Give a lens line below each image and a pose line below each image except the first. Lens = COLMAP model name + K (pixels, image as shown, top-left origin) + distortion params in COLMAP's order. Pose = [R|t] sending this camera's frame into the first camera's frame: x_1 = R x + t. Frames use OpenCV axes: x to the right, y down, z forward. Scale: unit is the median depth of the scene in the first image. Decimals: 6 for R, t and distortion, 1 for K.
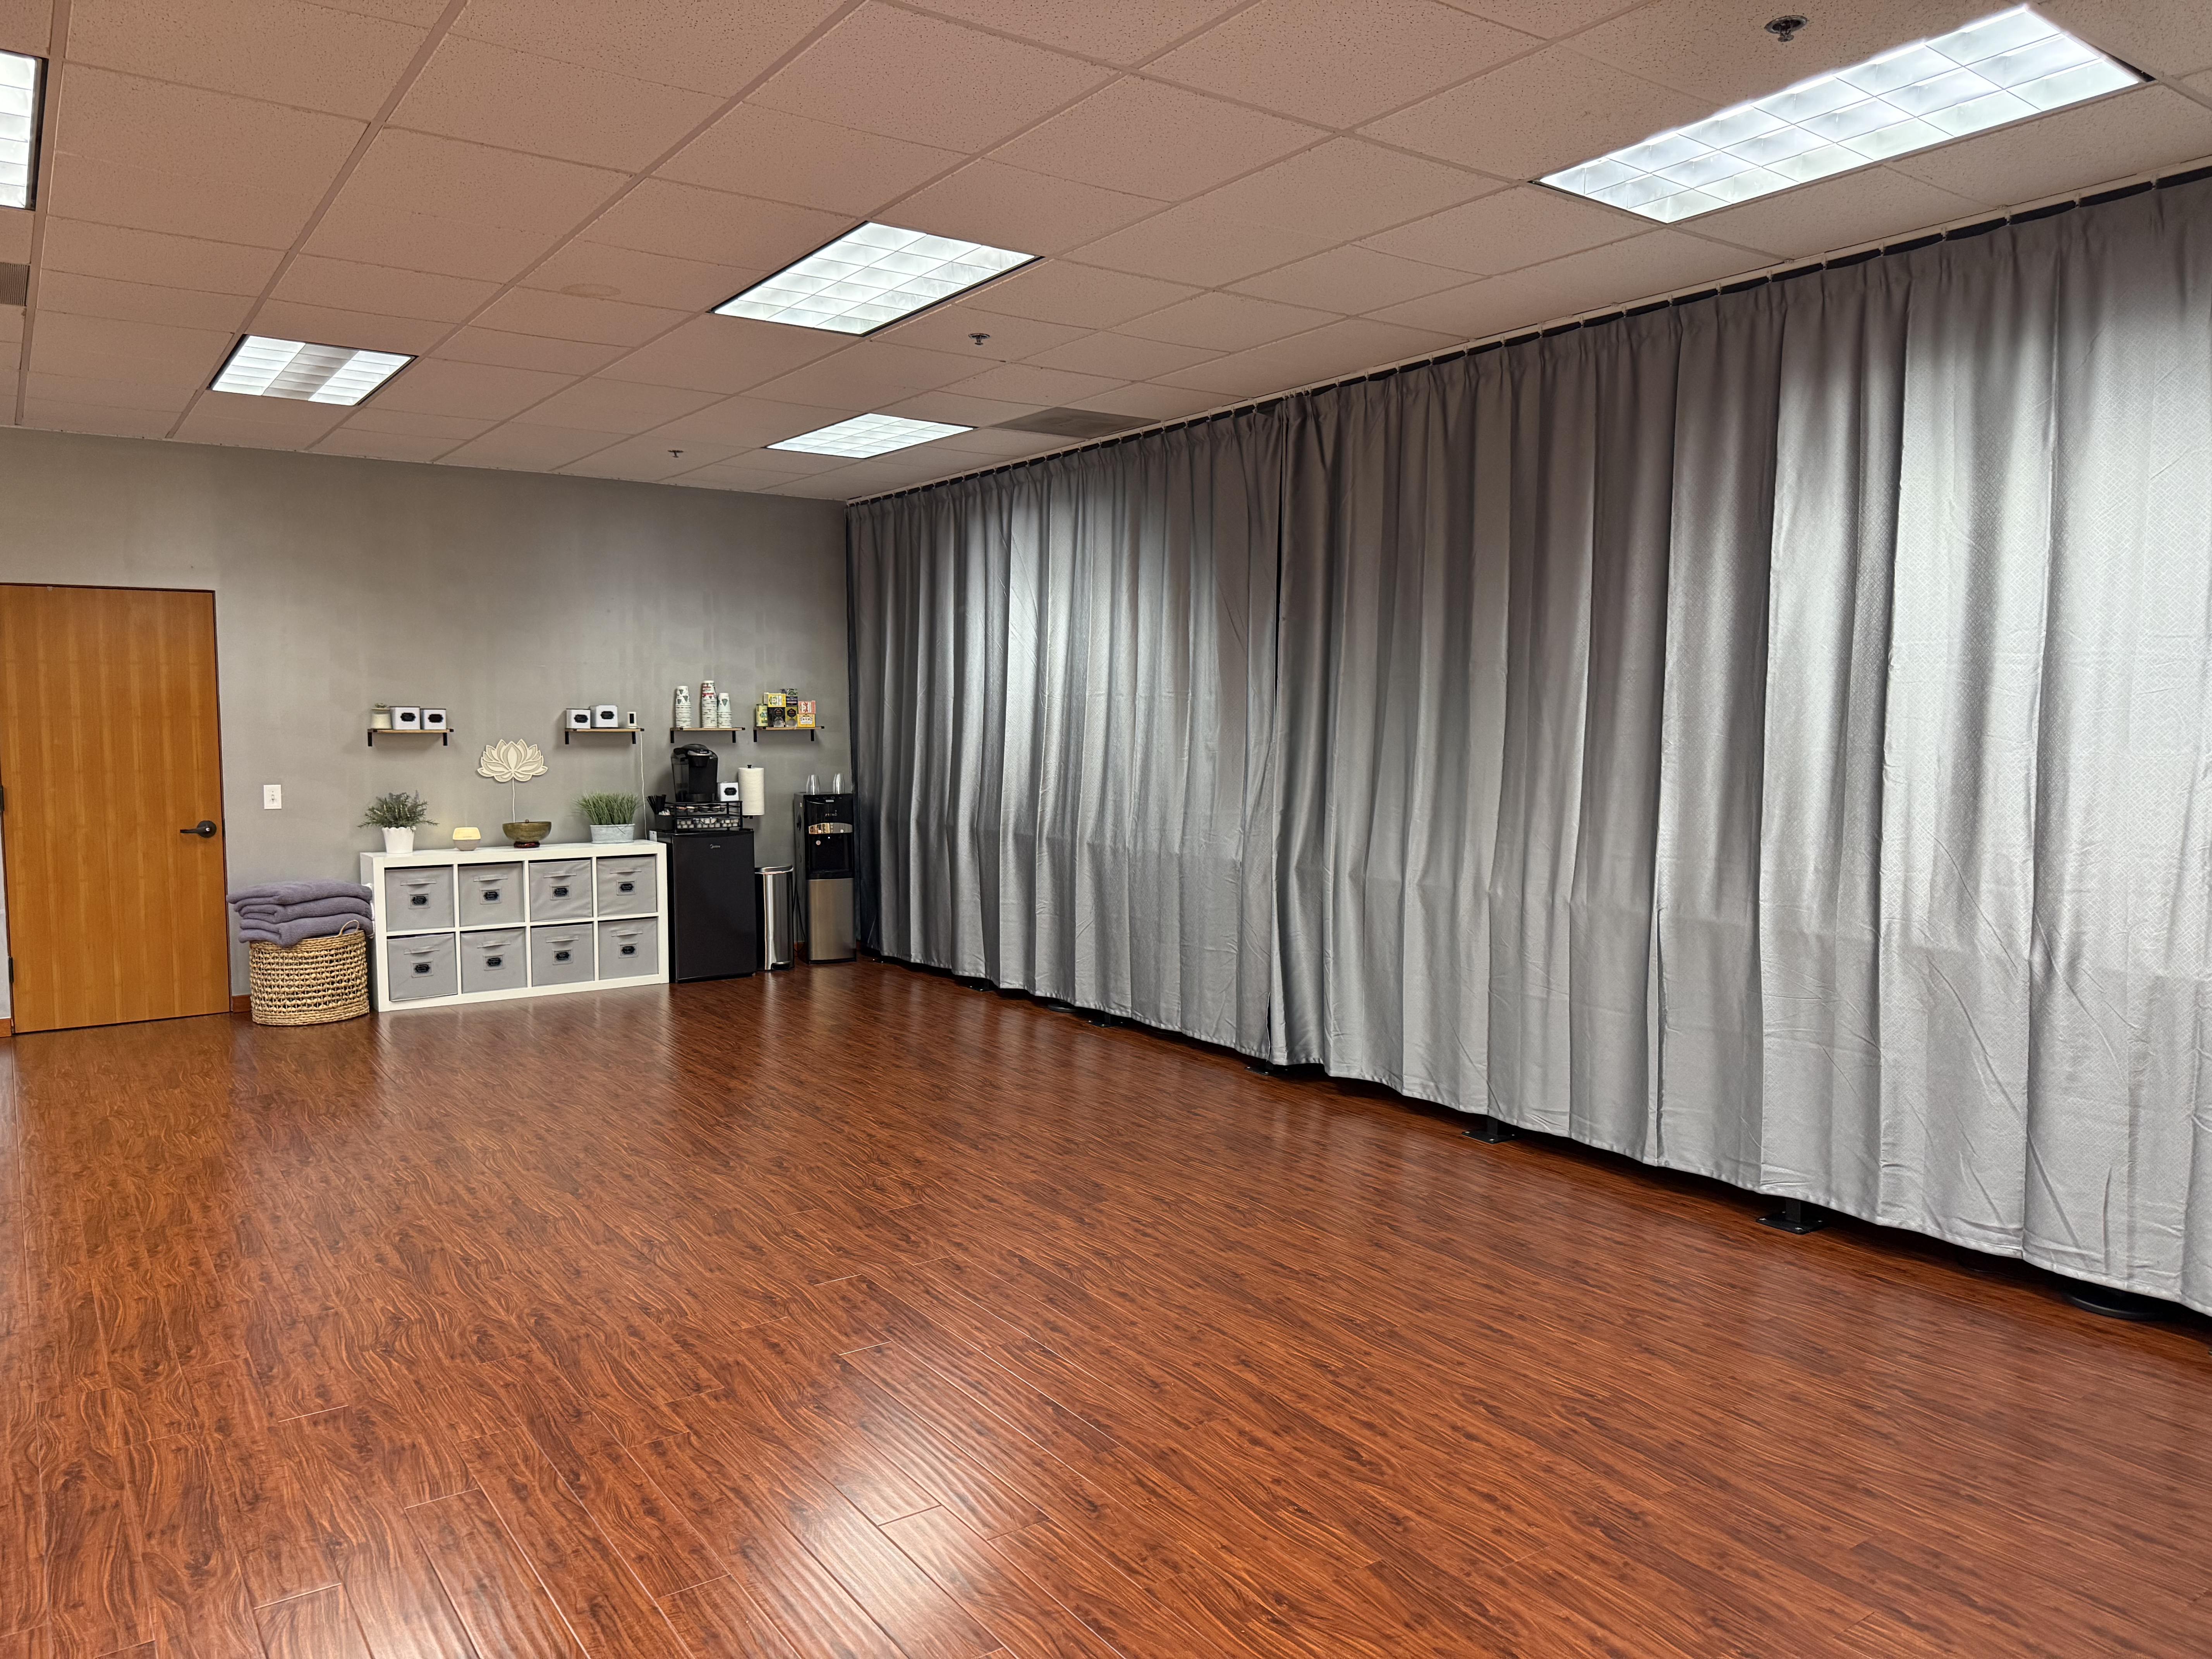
lens RADIAL K [[1544.3, 0, 1104.9], [0, 1544.3, 833.6], [0, 0, 1]] dist [0.029909, -0.030316]
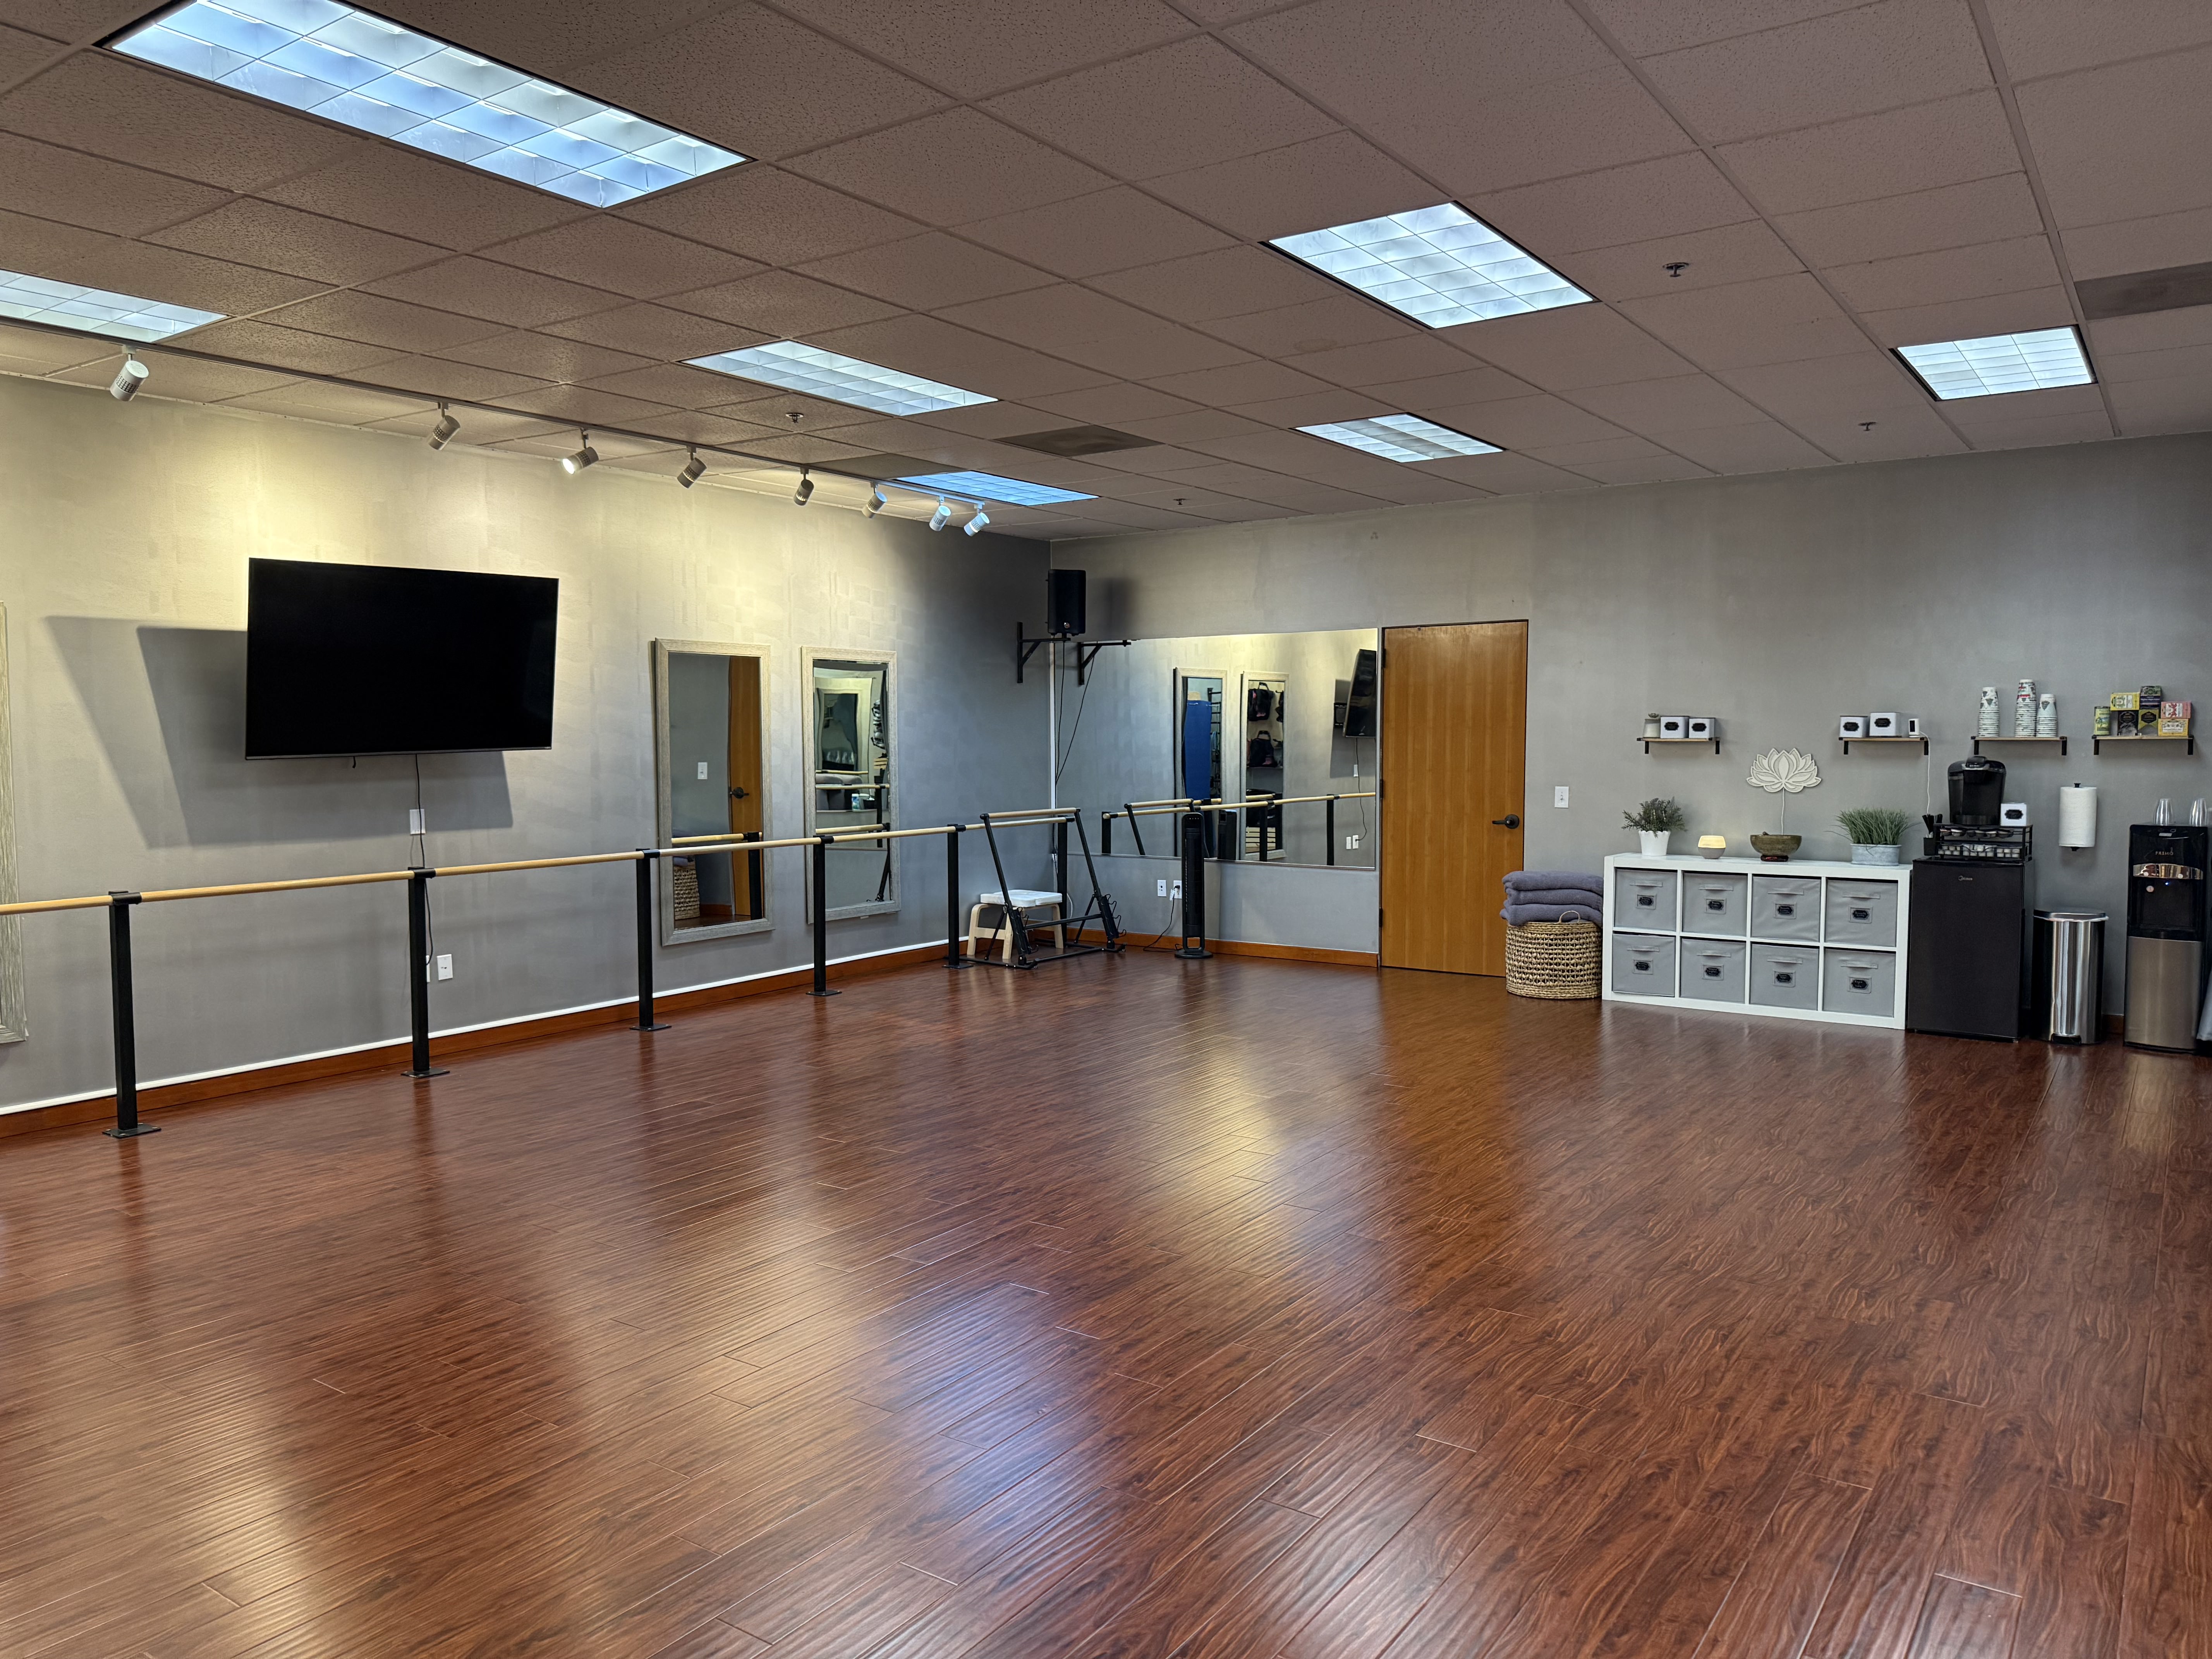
lens RADIAL K [[1544.3, 0, 1095.8], [0, 1544.3, 842.7], [0, 0, 1]] dist [0.029909, -0.030316]
pose [[0.331879, 0.069046, -0.940792, 0.696174], [-0.065341, 0.996605, 0.050092, -0.041056], [0.941056, 0.044848, 0.335264, 0.500929]]
